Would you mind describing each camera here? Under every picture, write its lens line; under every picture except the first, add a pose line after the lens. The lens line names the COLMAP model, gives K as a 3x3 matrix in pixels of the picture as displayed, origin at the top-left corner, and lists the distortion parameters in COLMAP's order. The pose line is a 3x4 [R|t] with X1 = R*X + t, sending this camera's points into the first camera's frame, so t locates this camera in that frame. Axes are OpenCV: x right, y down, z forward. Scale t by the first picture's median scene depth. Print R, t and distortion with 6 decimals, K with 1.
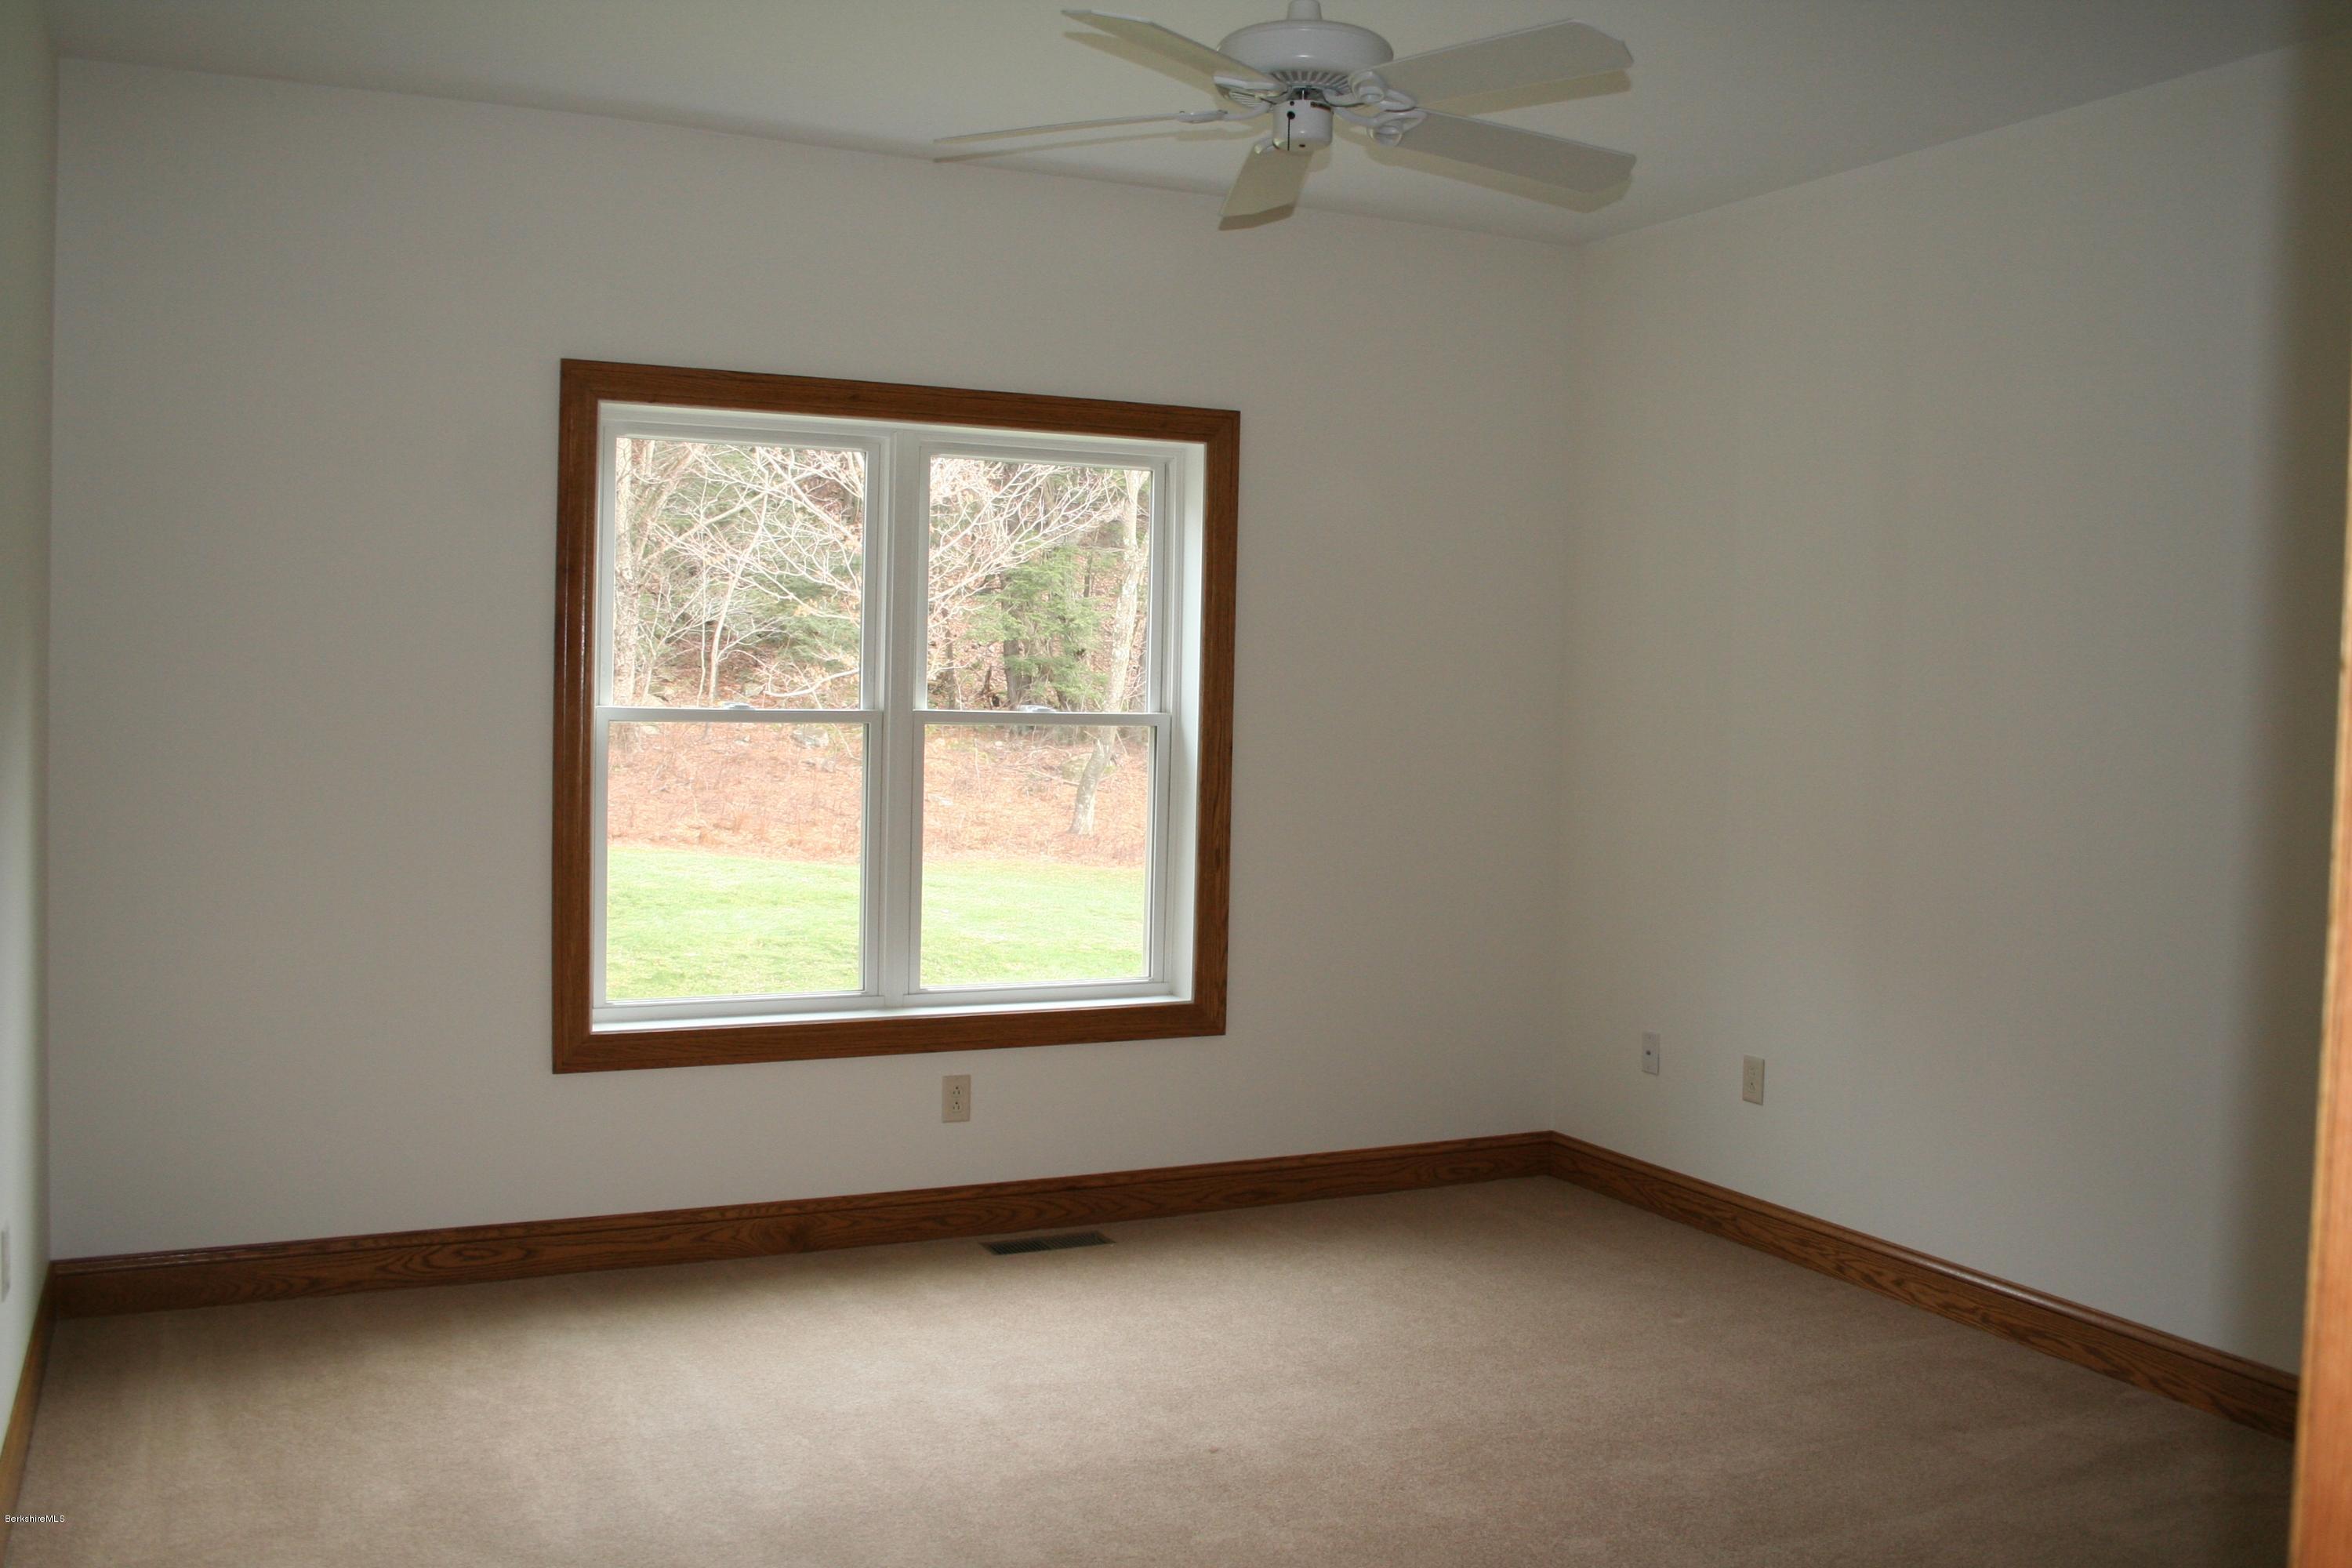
lens RADIAL K [[2232.4, 0, 1179.4], [0, 2232.4, 777.2], [0, 0, 1]] dist [-0.008737, 0.000000]
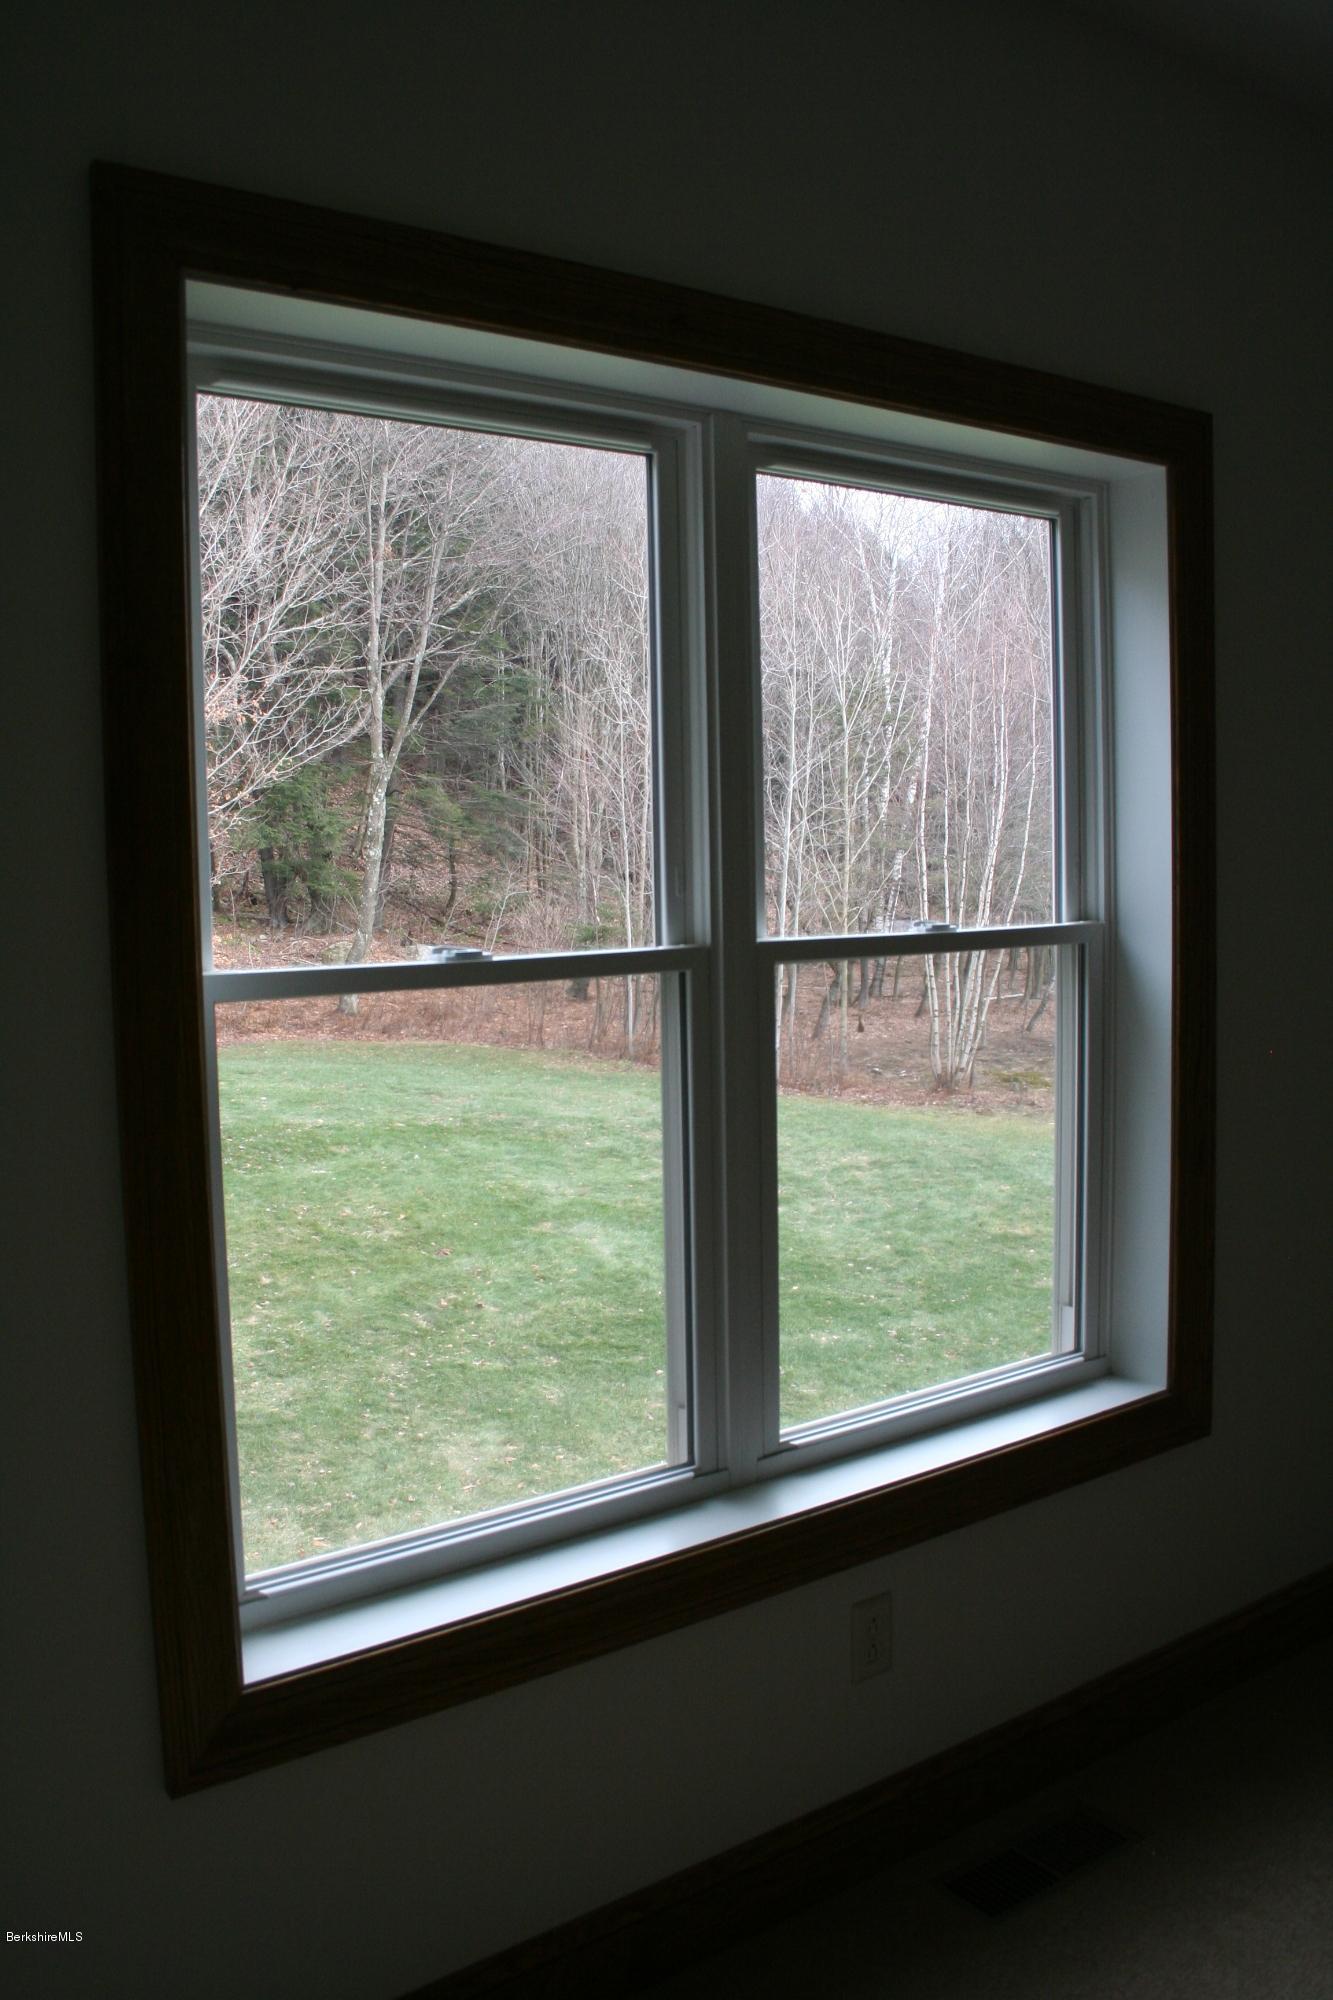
lens RADIAL K [[1662.1, 0, 661.0], [0, 1662.1, 998.8], [0, 0, 1]] dist [-0.115177, 0.081357]
pose [[0.979756, -0.063191, 0.189959, -0.052256], [0.056413, 0.997570, 0.040888, -0.008125], [-0.192081, -0.029344, 0.980940, 0.147296]]
